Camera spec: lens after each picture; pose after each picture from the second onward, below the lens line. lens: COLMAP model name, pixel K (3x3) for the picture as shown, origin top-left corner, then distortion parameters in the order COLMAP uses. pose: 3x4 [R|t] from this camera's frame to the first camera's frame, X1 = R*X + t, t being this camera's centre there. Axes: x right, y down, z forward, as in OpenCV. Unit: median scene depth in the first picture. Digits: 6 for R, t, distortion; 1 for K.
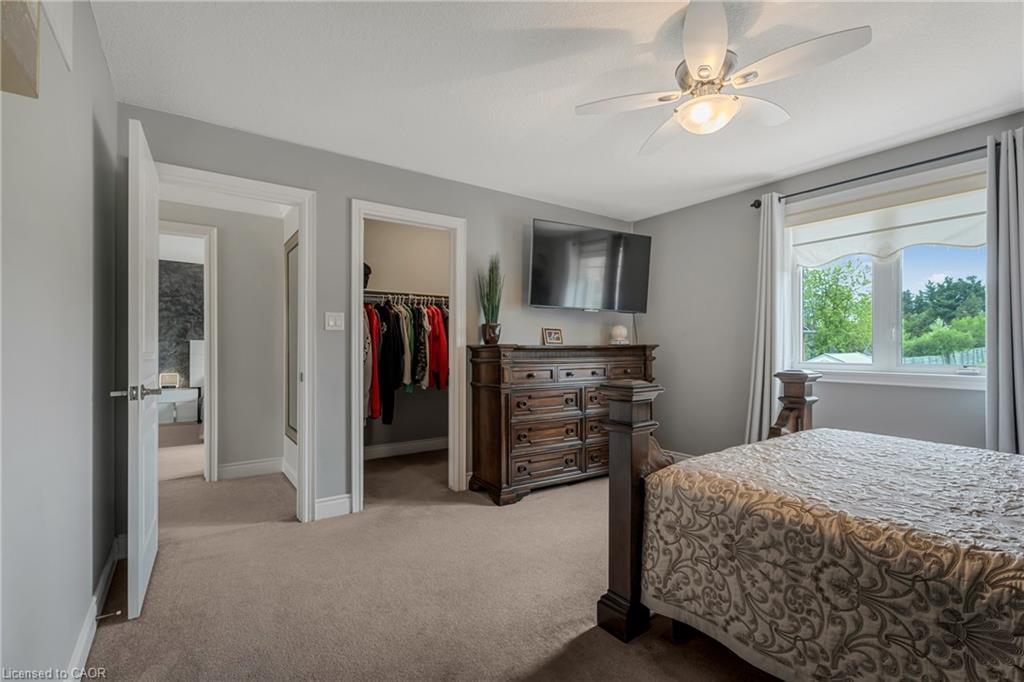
lens RADIAL K [[465.0, 0, 519.5], [0, 465.0, 346.9], [0, 0, 1]] dist [0.002276, 0.000647]
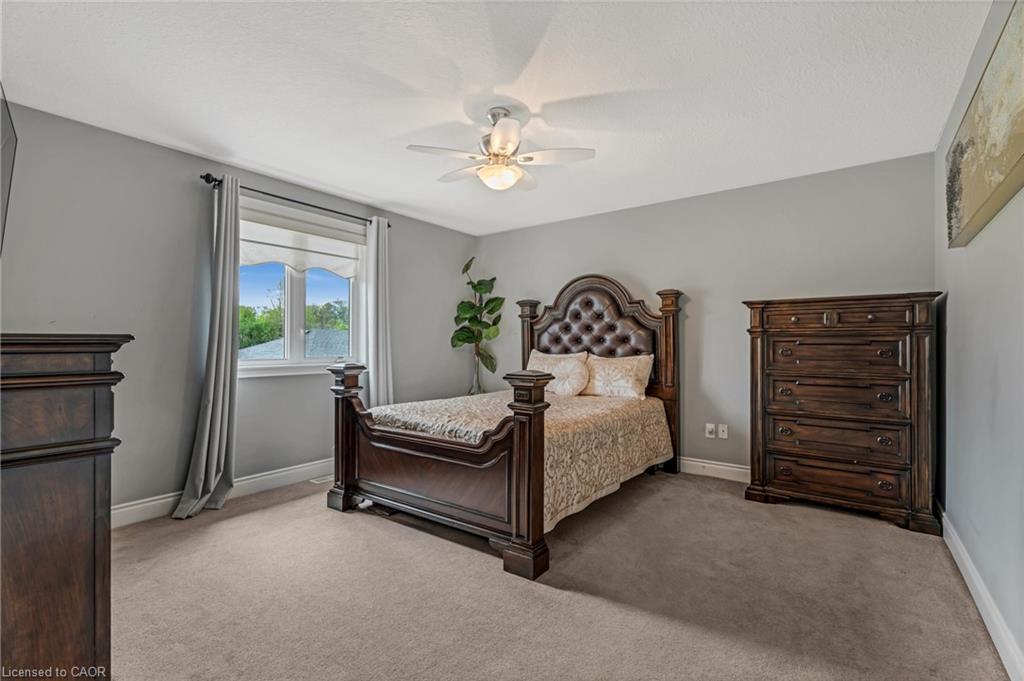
lens RADIAL K [[465.0, 0, 519.5], [0, 465.0, 346.4], [0, 0, 1]] dist [0.002276, 0.000647]
pose [[-0.315717, -0.001924, 0.948851, -1.111579], [0.001396, 0.999996, 0.002492, 0.001681], [-0.948852, 0.002112, -0.315713, 1.658985]]
